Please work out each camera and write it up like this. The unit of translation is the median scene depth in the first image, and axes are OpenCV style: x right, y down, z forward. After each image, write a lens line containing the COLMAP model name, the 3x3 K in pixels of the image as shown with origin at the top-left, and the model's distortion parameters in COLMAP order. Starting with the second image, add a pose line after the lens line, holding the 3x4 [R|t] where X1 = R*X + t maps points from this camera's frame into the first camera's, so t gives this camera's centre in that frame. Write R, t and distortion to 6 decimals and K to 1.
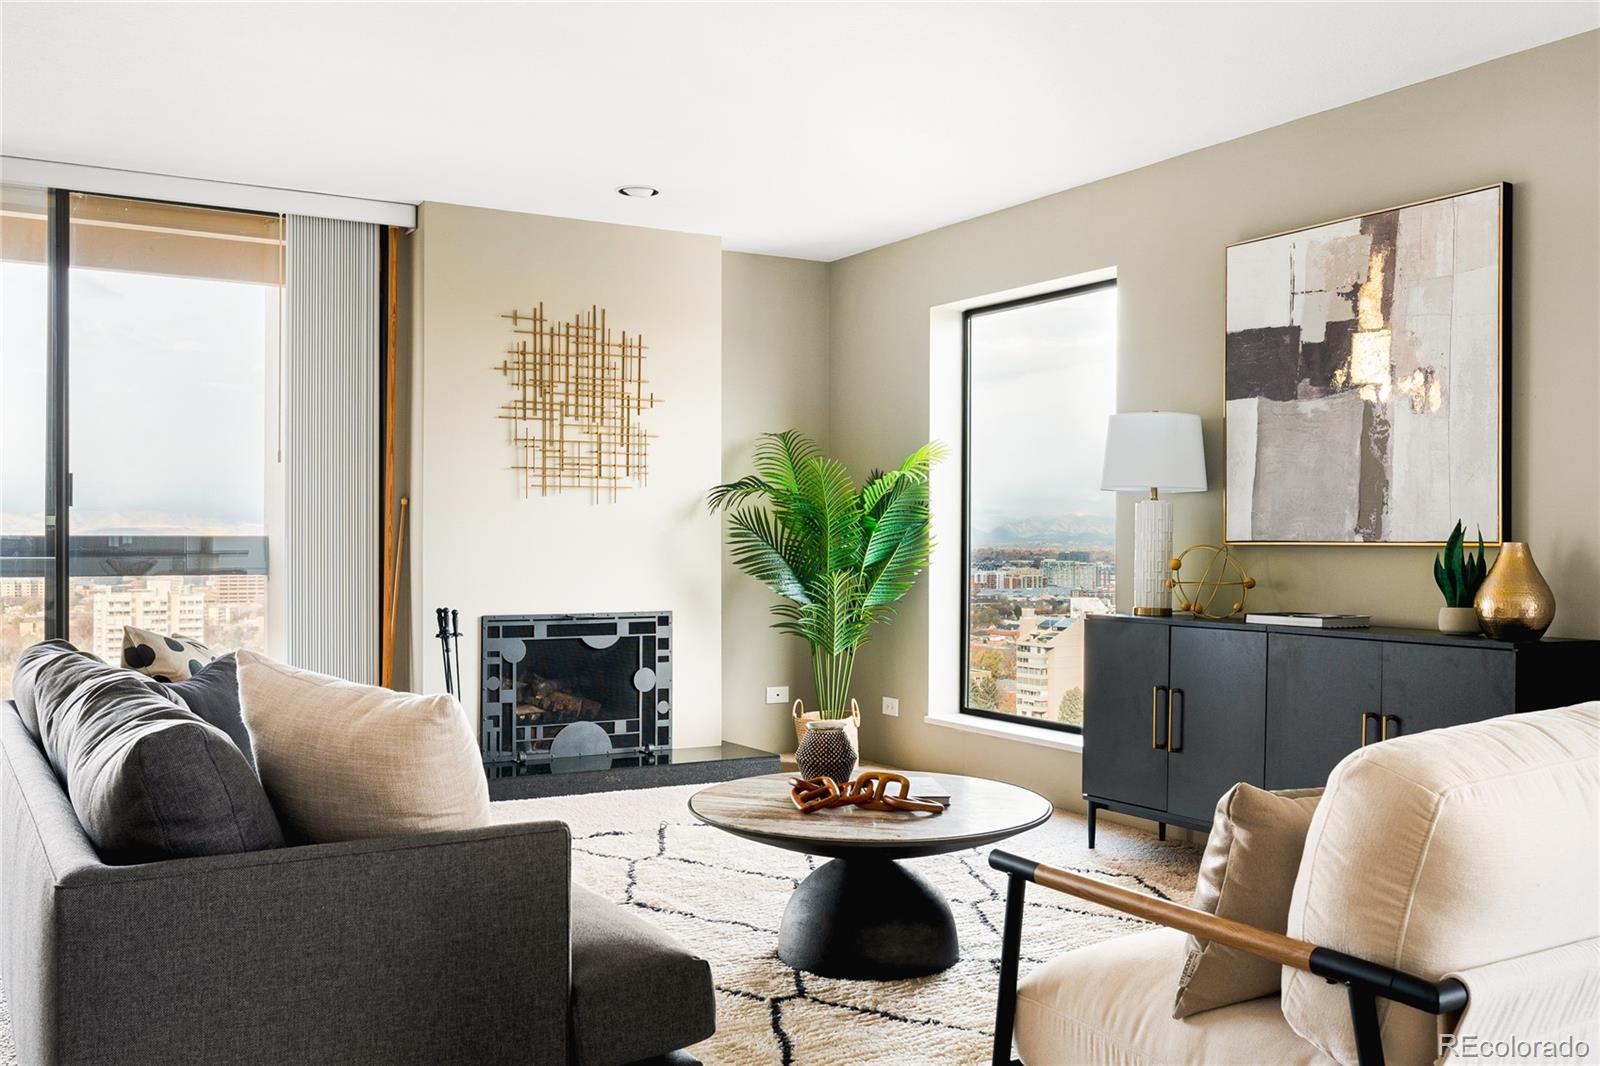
lens RADIAL K [[1451.3, 0, 810.9], [0, 1451.3, 535.5], [0, 0, 1]] dist [-0.006727, 0.000000]
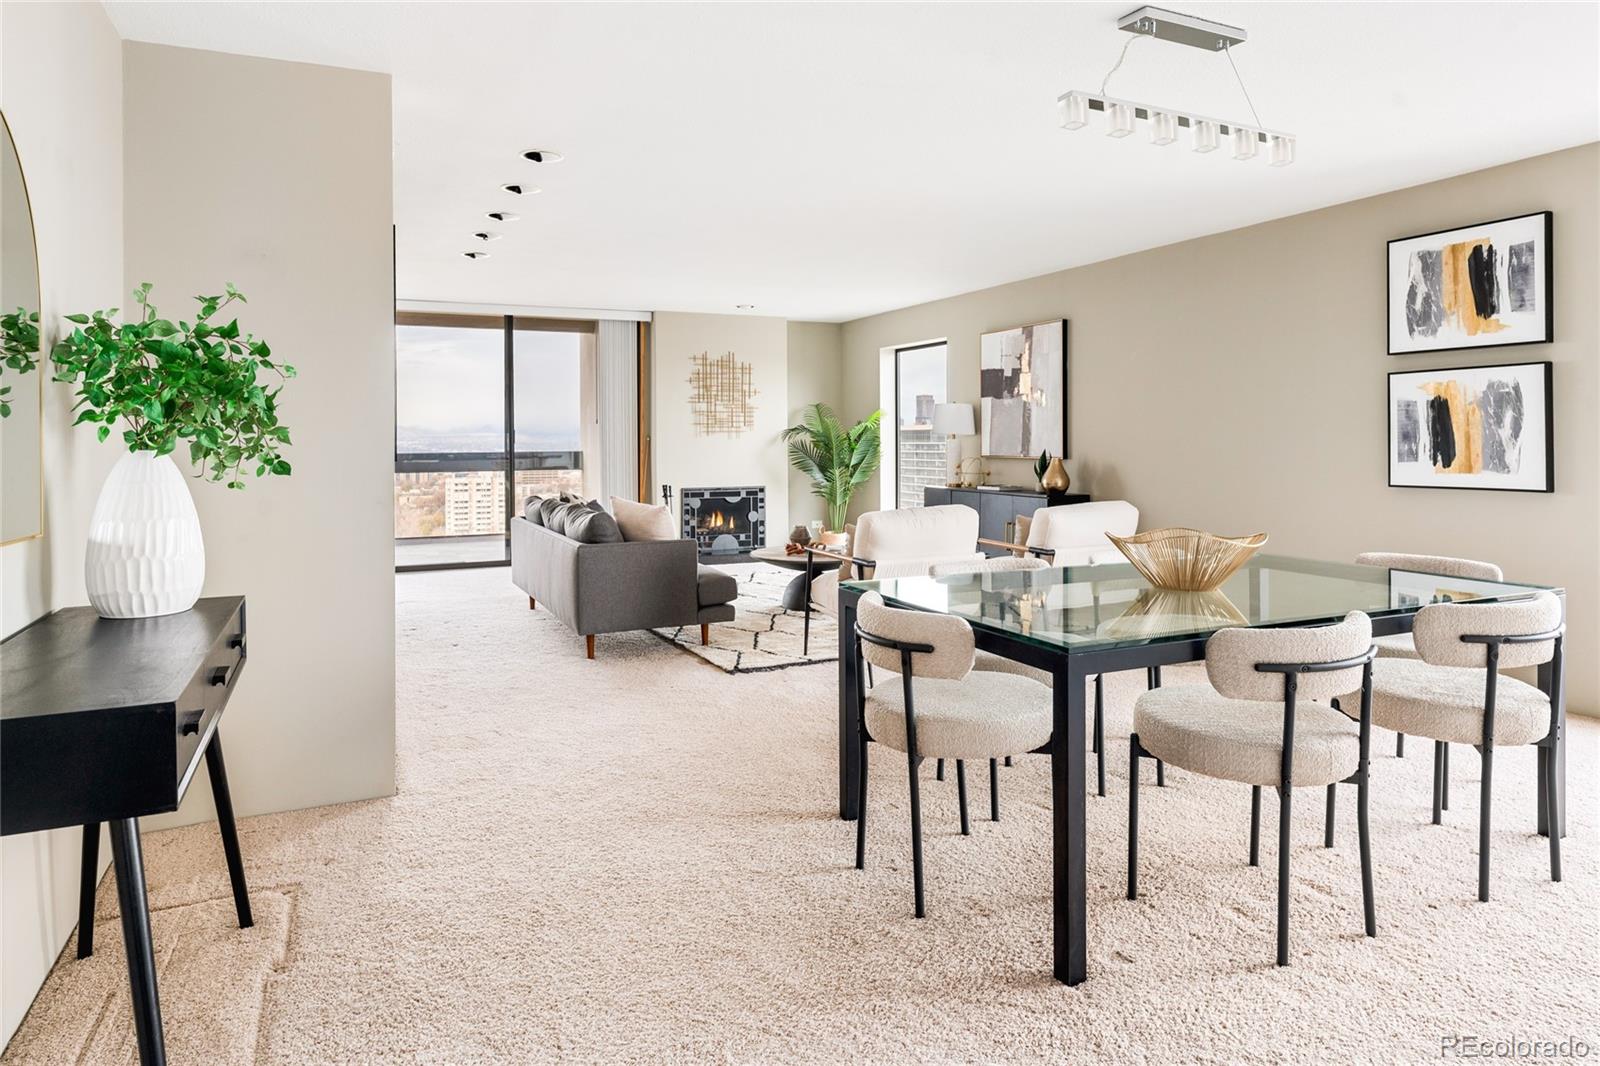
lens RADIAL K [[977.7, 0, 816.3], [0, 977.7, 439.9], [0, 0, 1]] dist [-0.010677, 0.003418]
pose [[0.995404, -0.008081, -0.095425, 0.134974], [0.008363, 0.999962, 0.002550, -0.023362], [0.095400, -0.003336, 0.995433, -0.524589]]
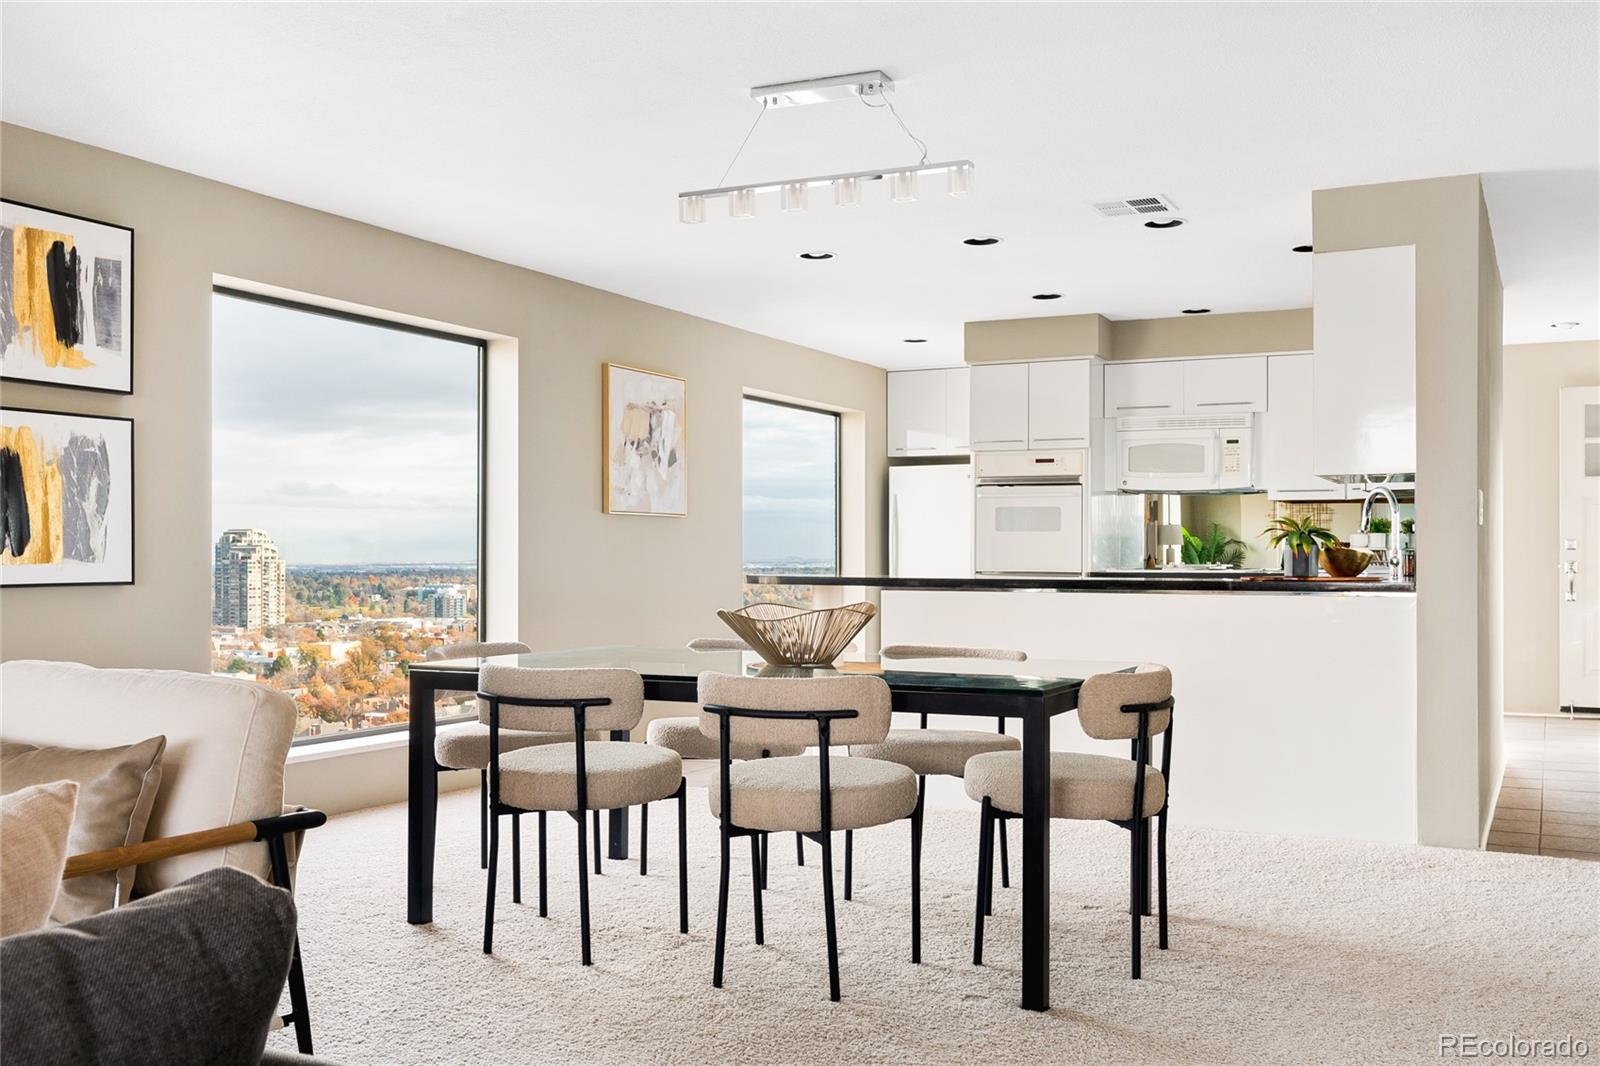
lens RADIAL K [[1509.8, 0, 794.0], [0, 1509.8, 542.0], [0, 0, 1]] dist [0.014037, 0.000000]
pose [[-0.530482, 0.006079, 0.847674, -0.334087], [-0.005185, 0.999932, -0.010416, 0.003156], [-0.847680, -0.009920, -0.530415, 0.354386]]
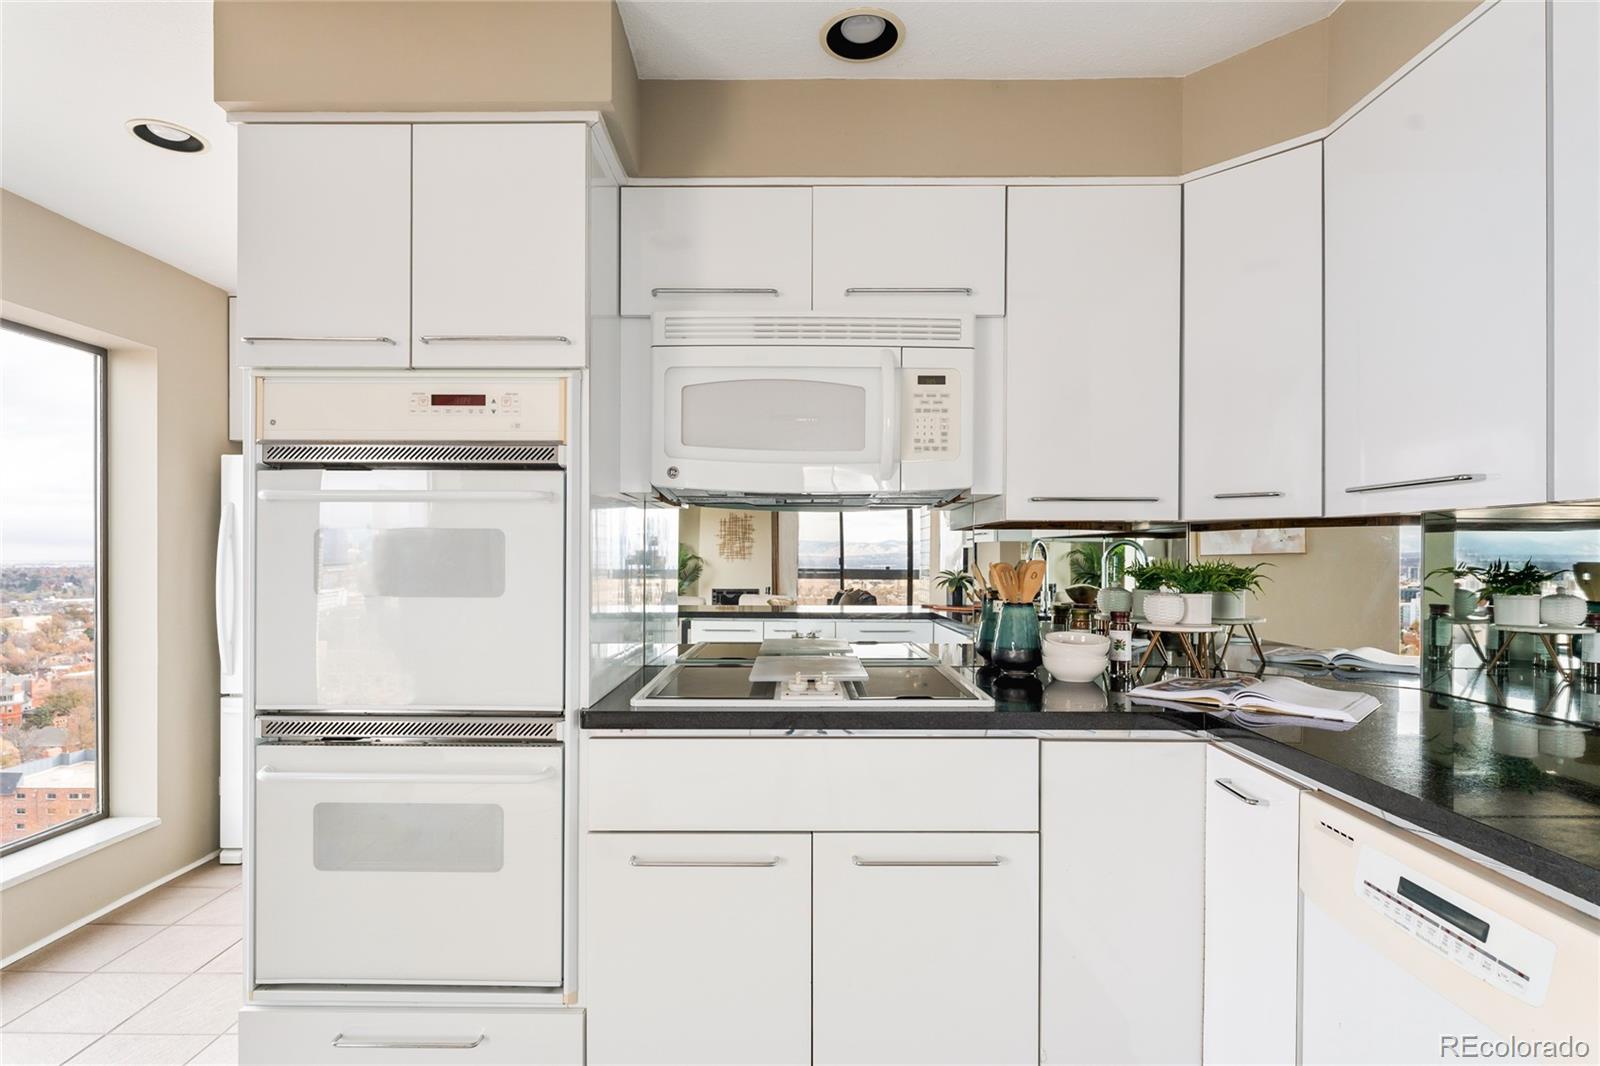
lens RADIAL K [[840.8, 0, 806.2], [0, 840.8, 574.9], [0, 0, 1]] dist [-0.017214, 0.001182]
pose [[-0.854515, -0.014340, 0.519229, 0.507121], [-0.004187, 0.999777, 0.020721, -0.037227], [-0.519410, 0.015532, -0.854384, -0.426206]]
